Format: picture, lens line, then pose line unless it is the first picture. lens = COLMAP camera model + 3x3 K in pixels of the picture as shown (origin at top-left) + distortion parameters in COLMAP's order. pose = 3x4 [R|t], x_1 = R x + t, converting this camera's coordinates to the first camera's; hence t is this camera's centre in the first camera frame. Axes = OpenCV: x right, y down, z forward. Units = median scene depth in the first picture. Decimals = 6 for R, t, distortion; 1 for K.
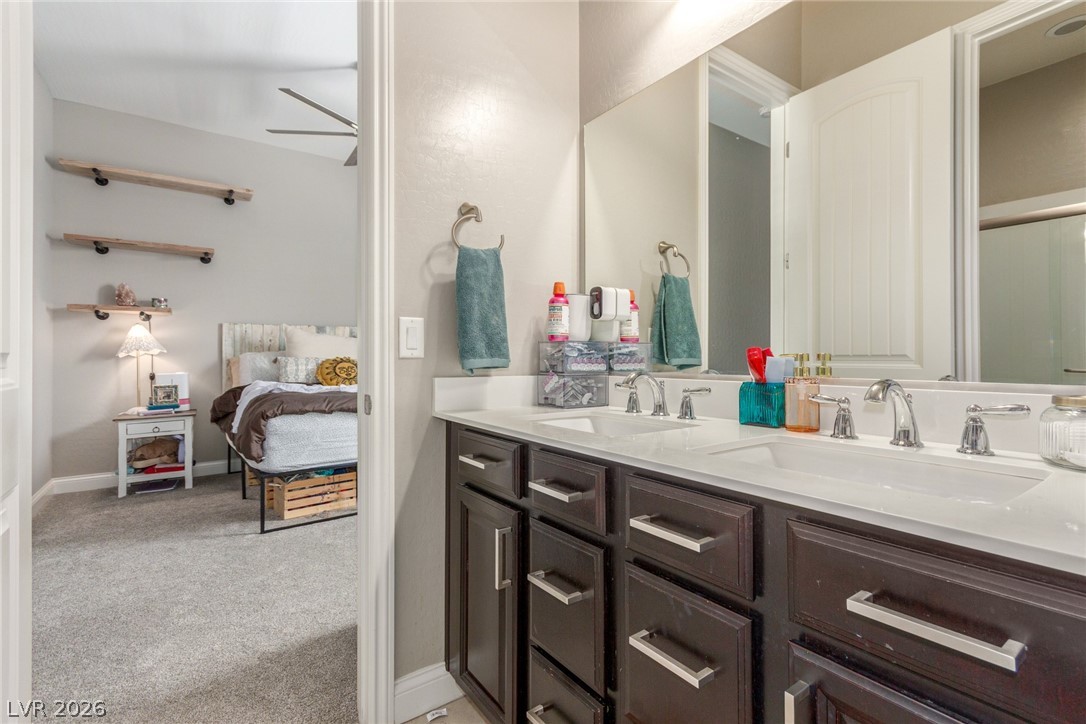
lens RADIAL K [[497.5, 0, 522.6], [0, 497.5, 350.8], [0, 0, 1]] dist [0.005506, -0.001845]
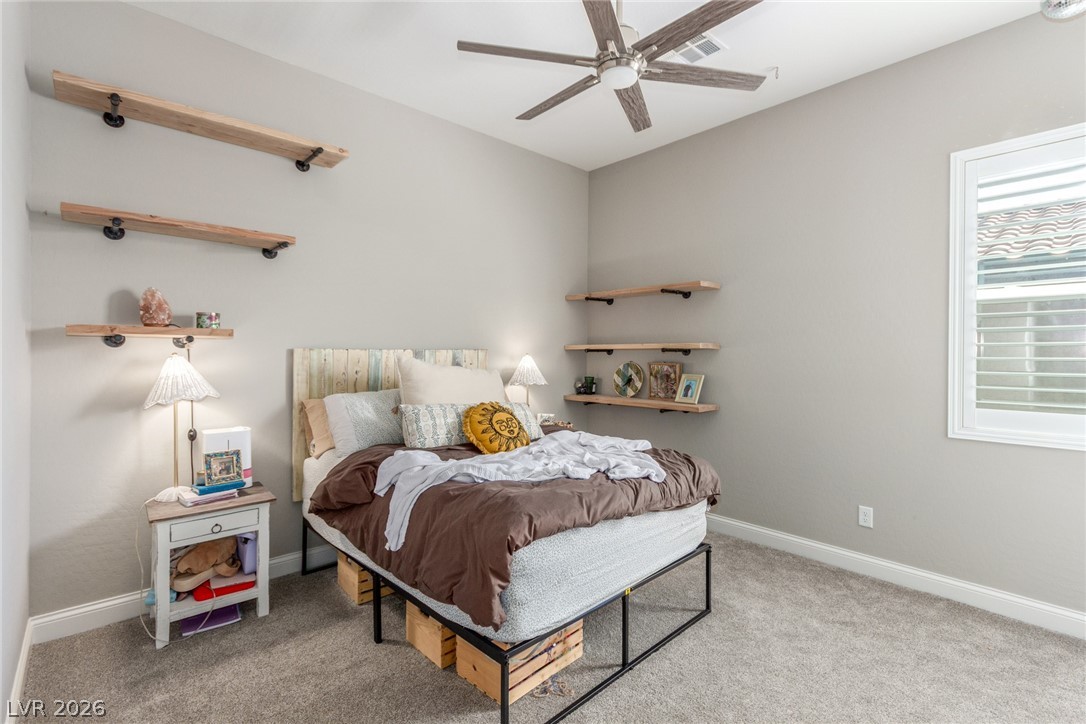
lens RADIAL K [[497.5, 0, 505.4], [0, 497.5, 347.7], [0, 0, 1]] dist [0.005506, -0.001845]
pose [[0.992754, 0.008571, 0.119855, -0.448350], [-0.009517, 0.999928, 0.007320, -0.071796], [-0.119784, -0.008408, 0.992764, 0.341749]]
